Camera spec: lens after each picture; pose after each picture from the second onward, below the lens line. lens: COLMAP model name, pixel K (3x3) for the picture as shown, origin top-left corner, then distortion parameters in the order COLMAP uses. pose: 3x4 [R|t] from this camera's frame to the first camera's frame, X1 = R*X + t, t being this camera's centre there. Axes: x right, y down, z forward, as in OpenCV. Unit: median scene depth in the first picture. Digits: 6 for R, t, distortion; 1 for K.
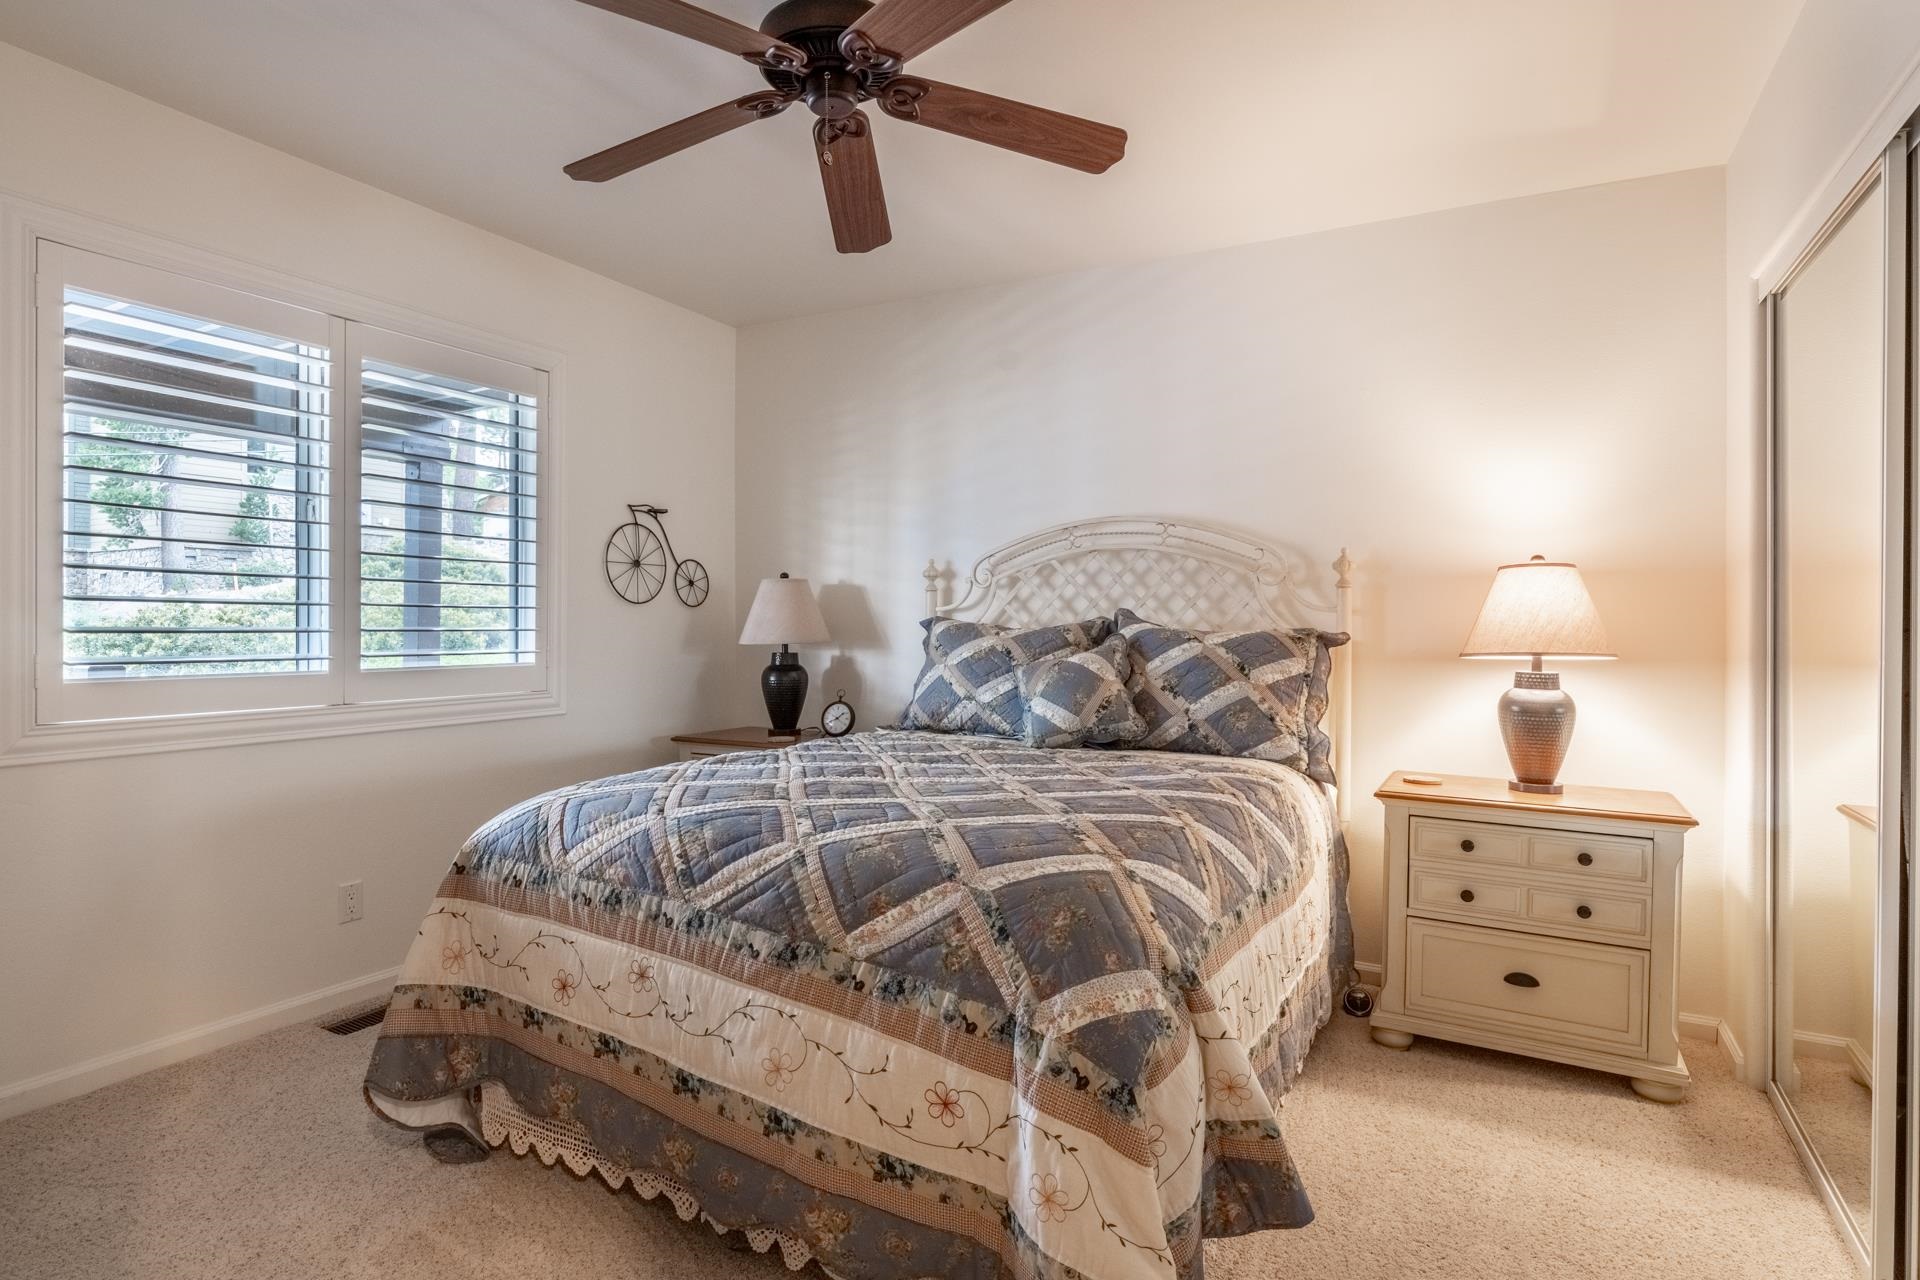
lens RADIAL K [[1016.9, 0, 950.4], [0, 1016.9, 622.5], [0, 0, 1]] dist [-0.004568, -0.001772]
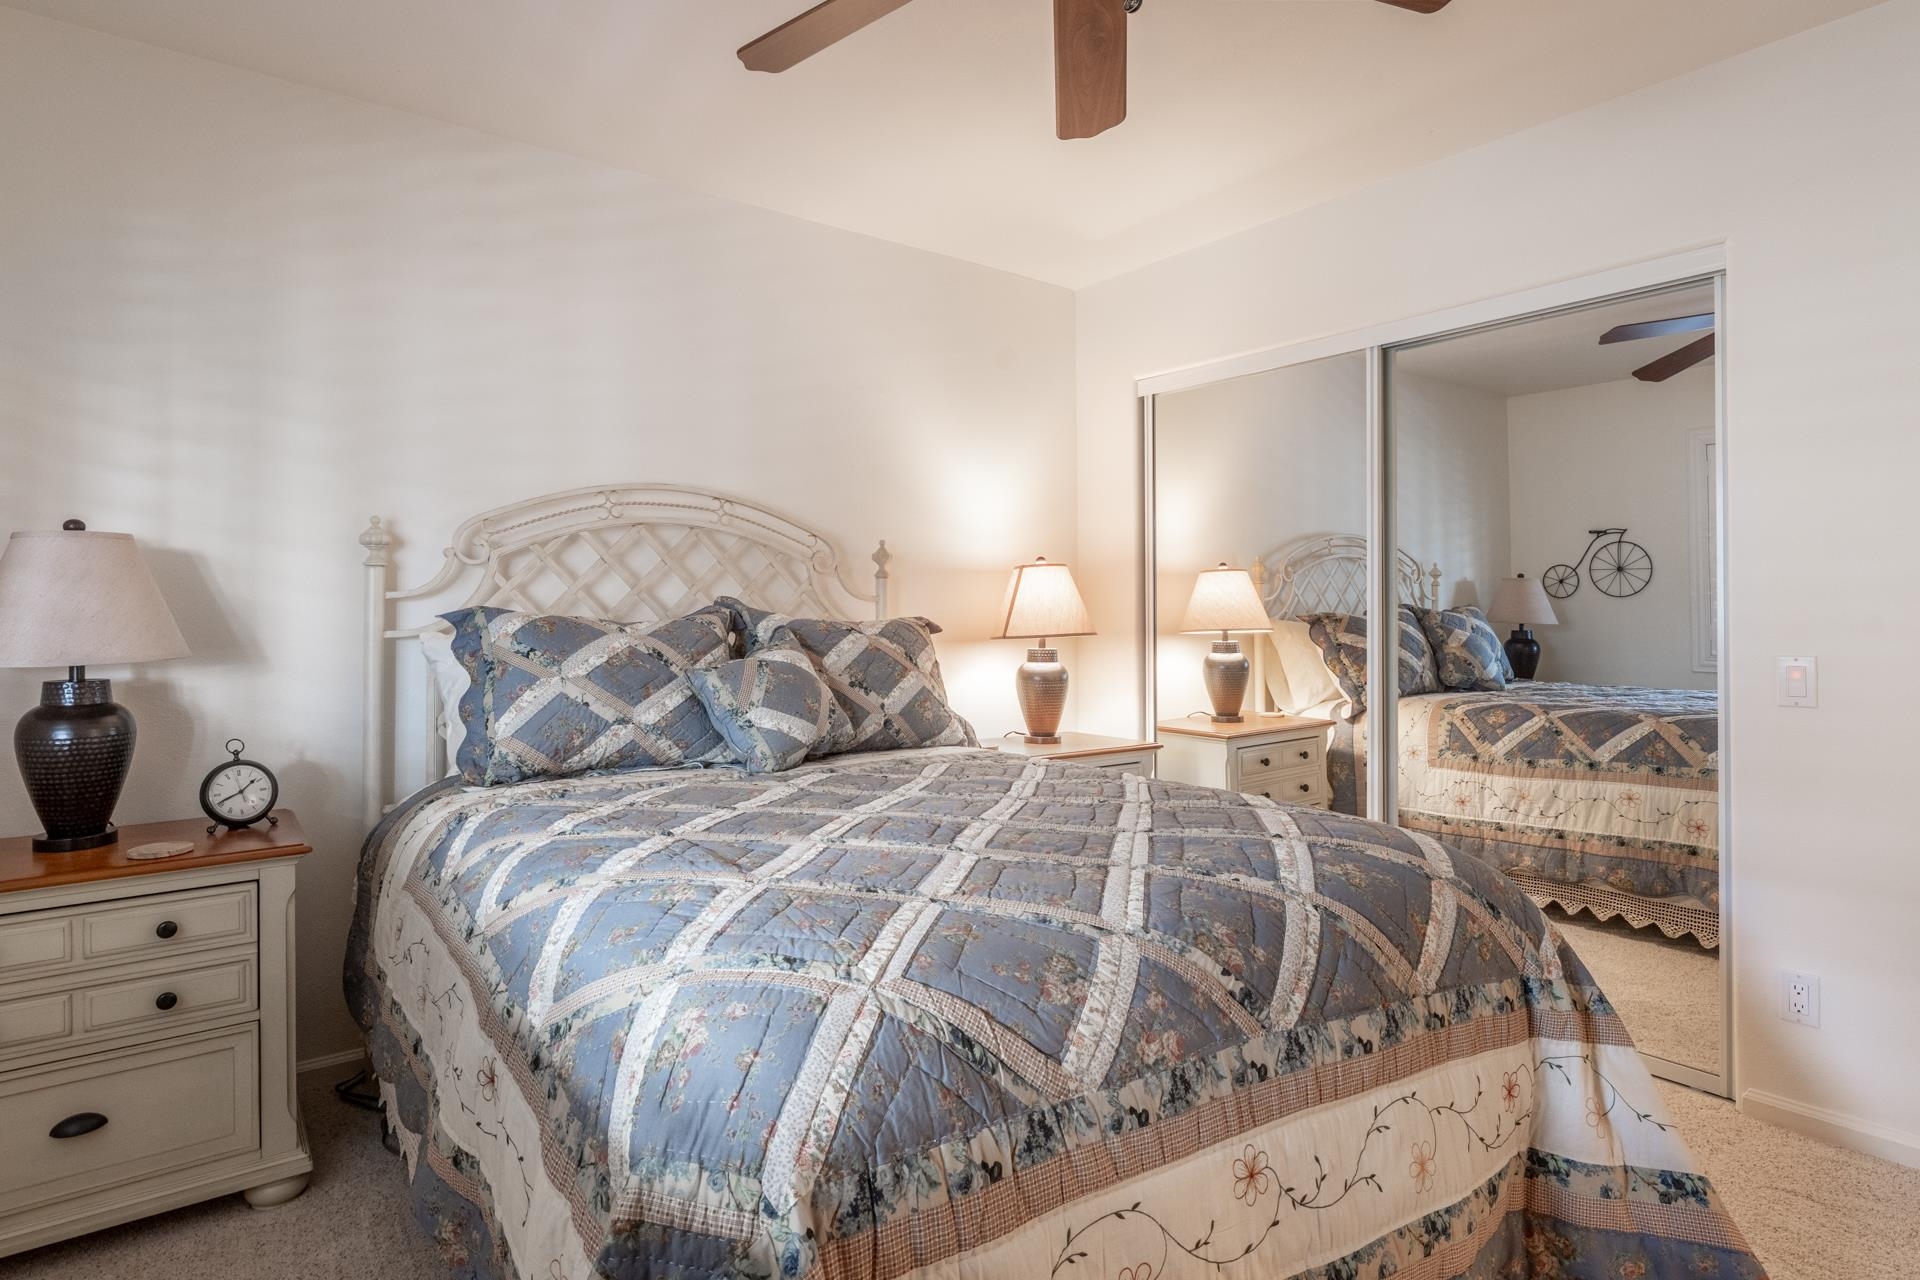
lens RADIAL K [[1016.9, 0, 906.8], [0, 1016.9, 601.6], [0, 0, 1]] dist [-0.004568, -0.001772]
pose [[0.420862, 0.000589, 0.907125, -0.606776], [0.006254, 0.999974, -0.003551, -0.006419], [-0.907103, 0.007168, 0.420847, 0.579326]]
